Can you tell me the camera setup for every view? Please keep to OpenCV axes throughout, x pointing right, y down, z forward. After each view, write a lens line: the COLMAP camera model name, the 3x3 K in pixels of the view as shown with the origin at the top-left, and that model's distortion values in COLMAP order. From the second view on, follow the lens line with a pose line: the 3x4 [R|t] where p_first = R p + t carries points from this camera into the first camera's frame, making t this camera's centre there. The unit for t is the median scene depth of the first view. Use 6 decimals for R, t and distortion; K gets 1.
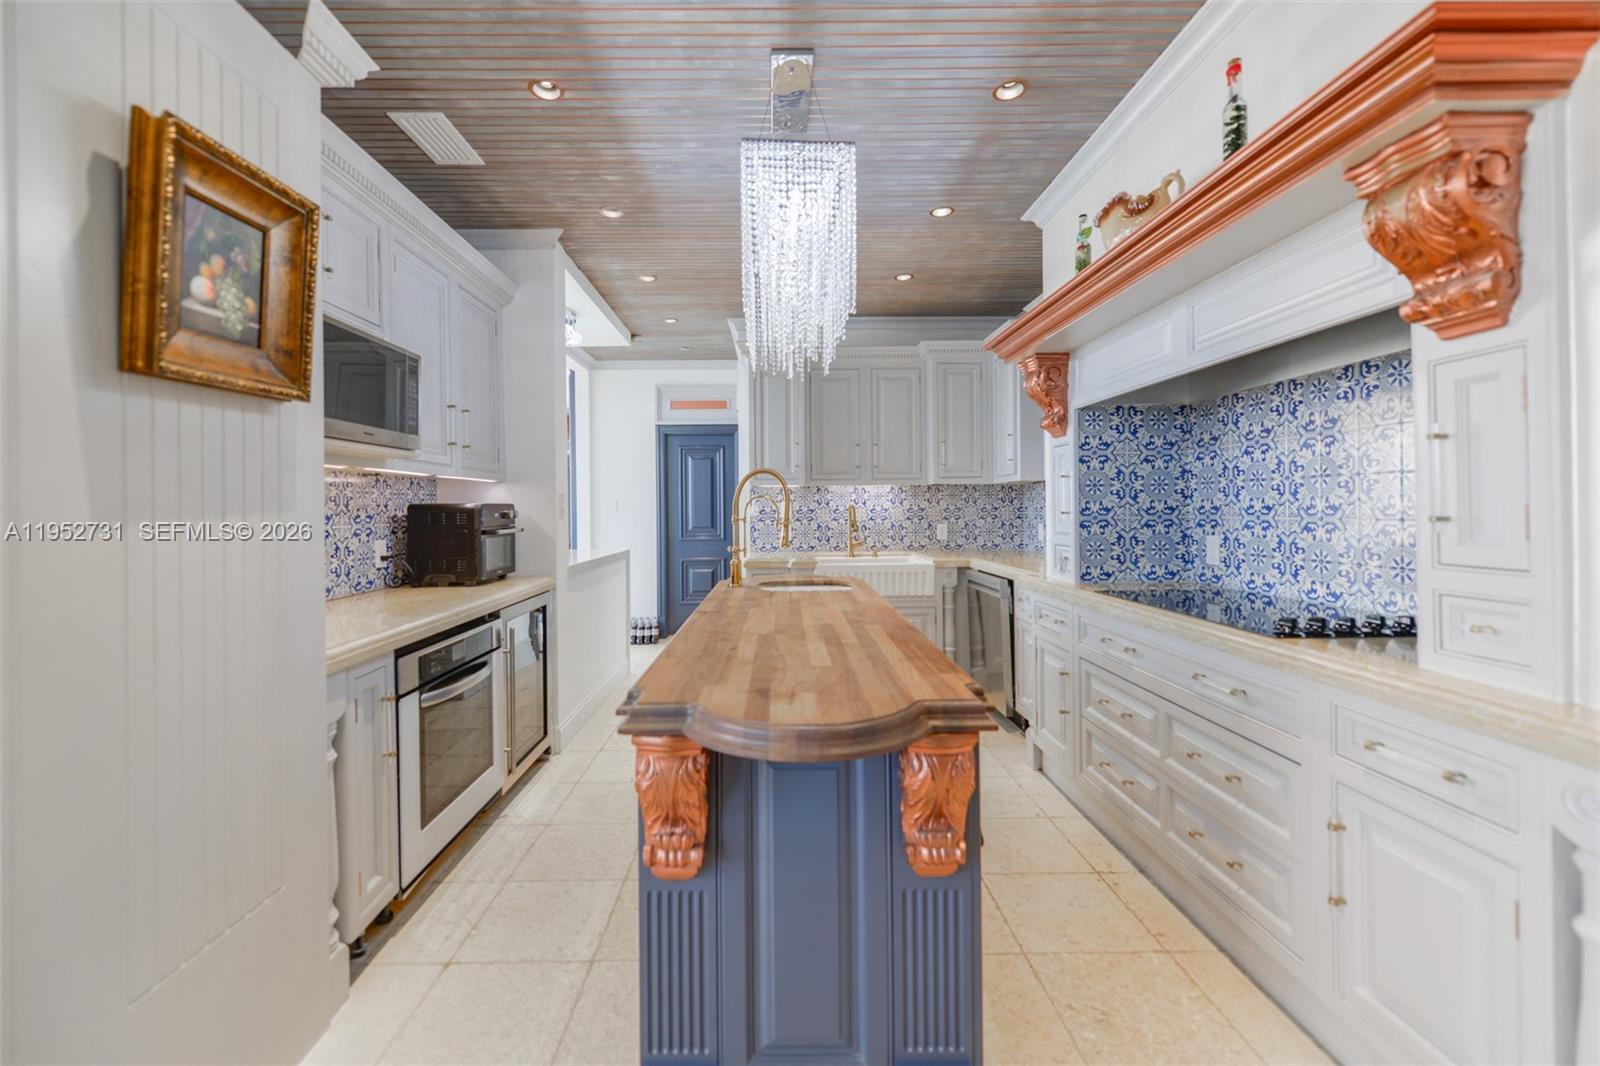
lens RADIAL K [[665.8, 0, 776.3], [0, 665.8, 504.4], [0, 0, 1]] dist [0.002821, 0.000045]
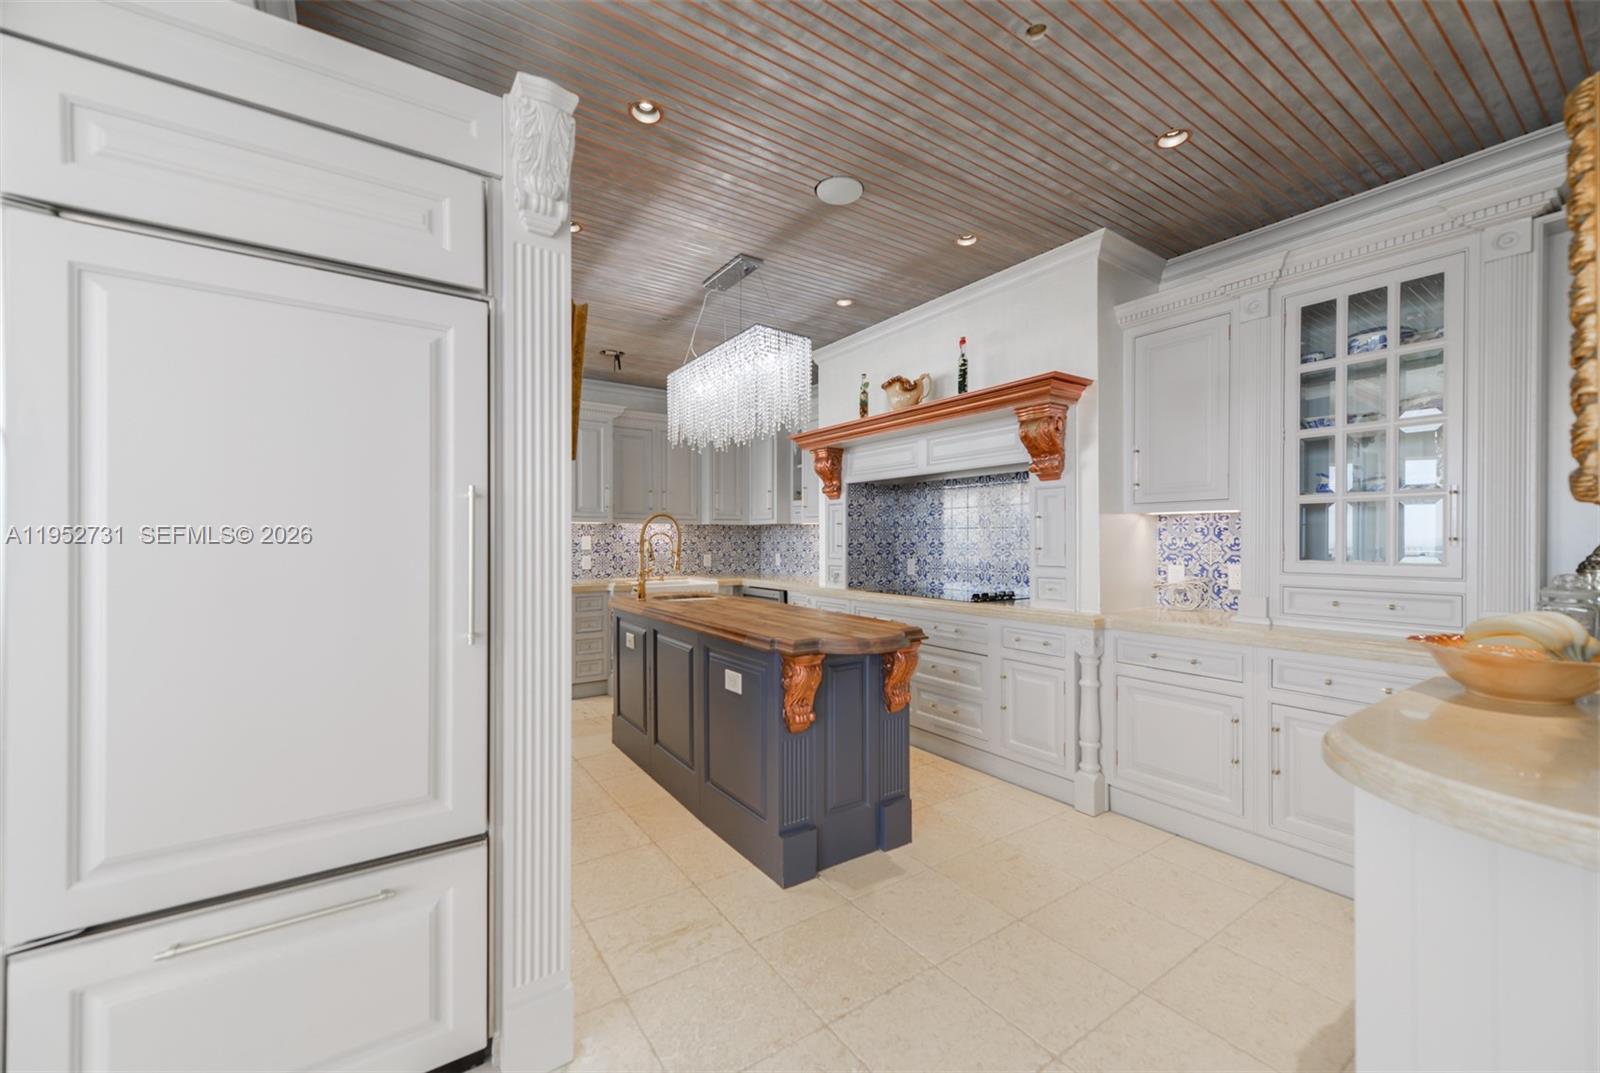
lens RADIAL K [[636.1, 0, 800.0], [0, 636.1, 536.5], [0, 0, 1]] dist [0.023835, -0.000020]
pose [[0.826997, 0.011630, 0.562086, -0.624598], [-0.010005, 0.999932, -0.005969, -0.000642], [-0.562117, -0.000687, 0.827057, -0.285626]]
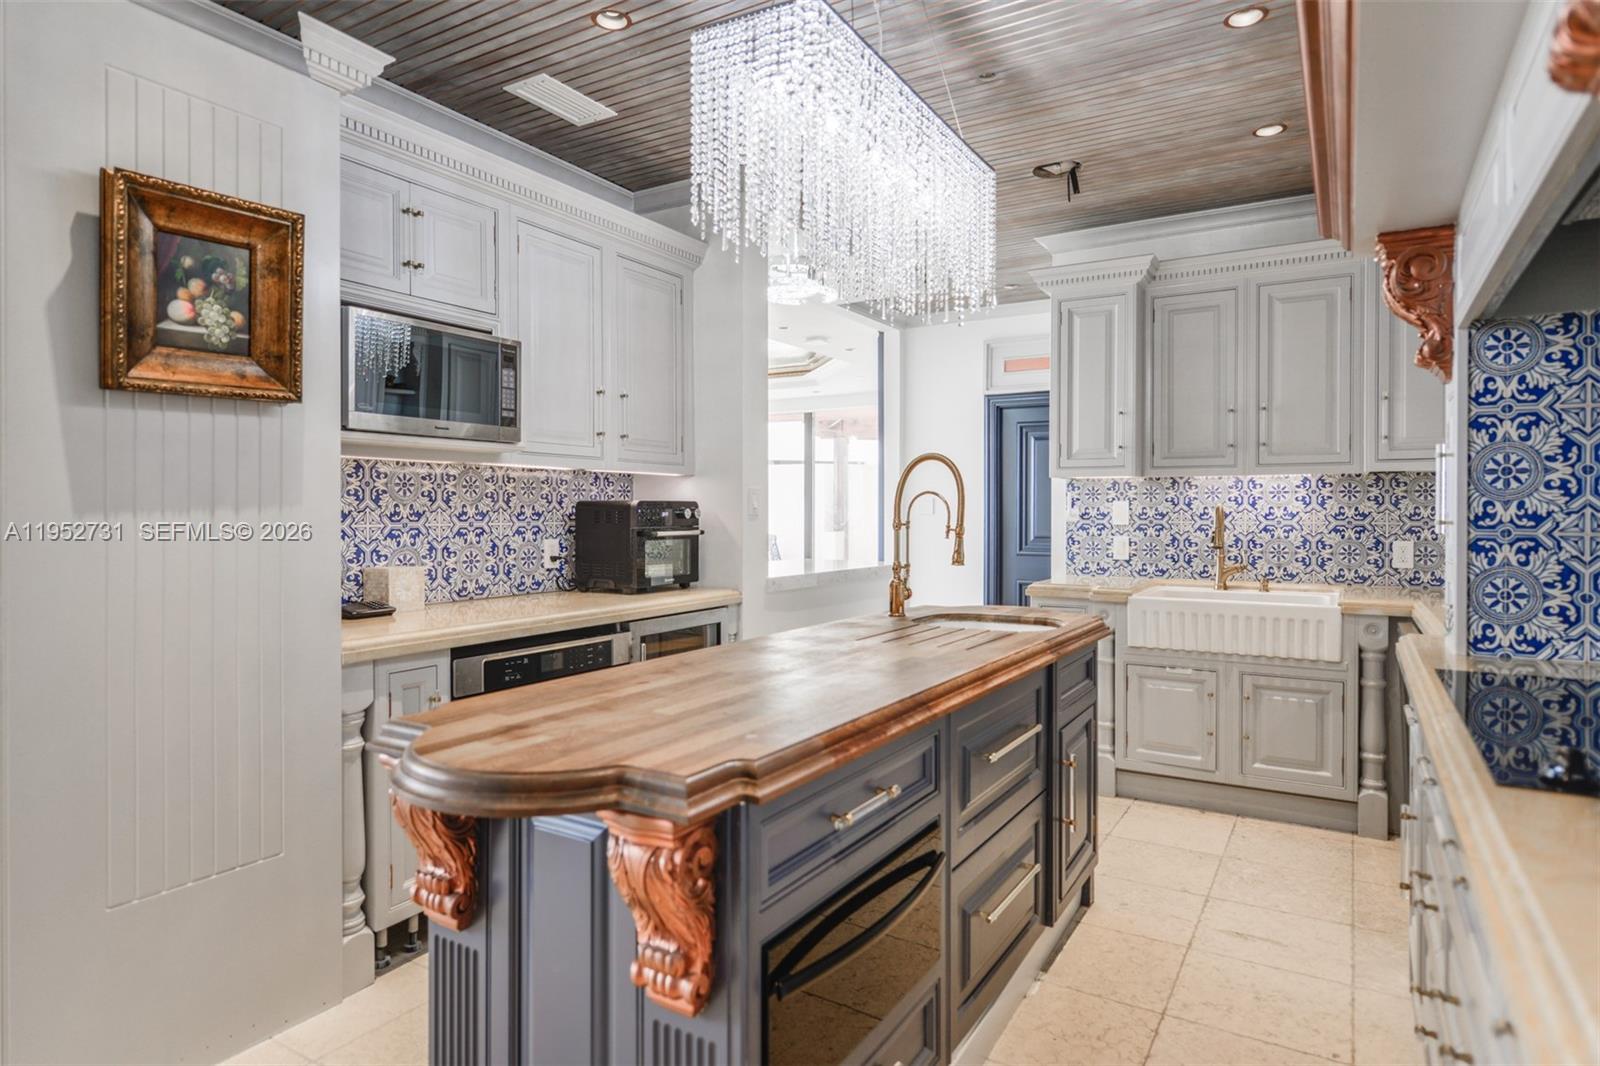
lens RADIAL K [[904.0, 0, 797.2], [0, 904.0, 515.0], [0, 0, 1]] dist [0.004872, 0.000307]
pose [[0.848865, 0.012710, -0.528457, 0.445217], [-0.006719, 0.999890, 0.013257, 0.000302], [0.528567, -0.007703, 0.848857, 0.120526]]
